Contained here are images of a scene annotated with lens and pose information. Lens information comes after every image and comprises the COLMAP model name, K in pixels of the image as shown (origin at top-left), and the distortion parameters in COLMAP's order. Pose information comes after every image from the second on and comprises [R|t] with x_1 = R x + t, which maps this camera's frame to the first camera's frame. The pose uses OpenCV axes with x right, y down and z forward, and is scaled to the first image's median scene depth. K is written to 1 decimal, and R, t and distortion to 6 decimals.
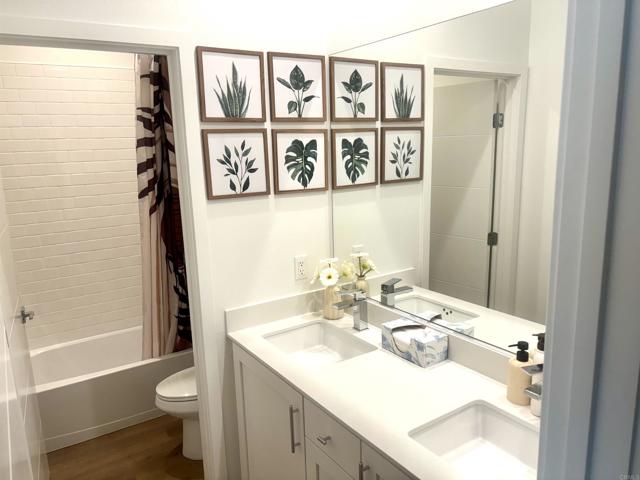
lens RADIAL K [[481.0, 0, 318.9], [0, 481.0, 239.4], [0, 0, 1]] dist [0.022445, -0.021824]
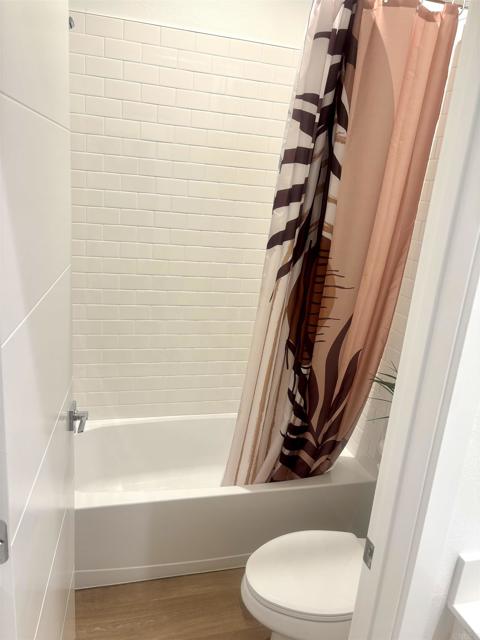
lens RADIAL K [[481.0, 0, 238.3], [0, 481.0, 317.8], [0, 0, 1]] dist [0.022445, -0.021824]
pose [[0.944002, 0.185687, -0.272727, -0.222920], [-0.170591, 0.982228, 0.078281, -0.039538], [0.282416, -0.027373, 0.958902, 0.395478]]
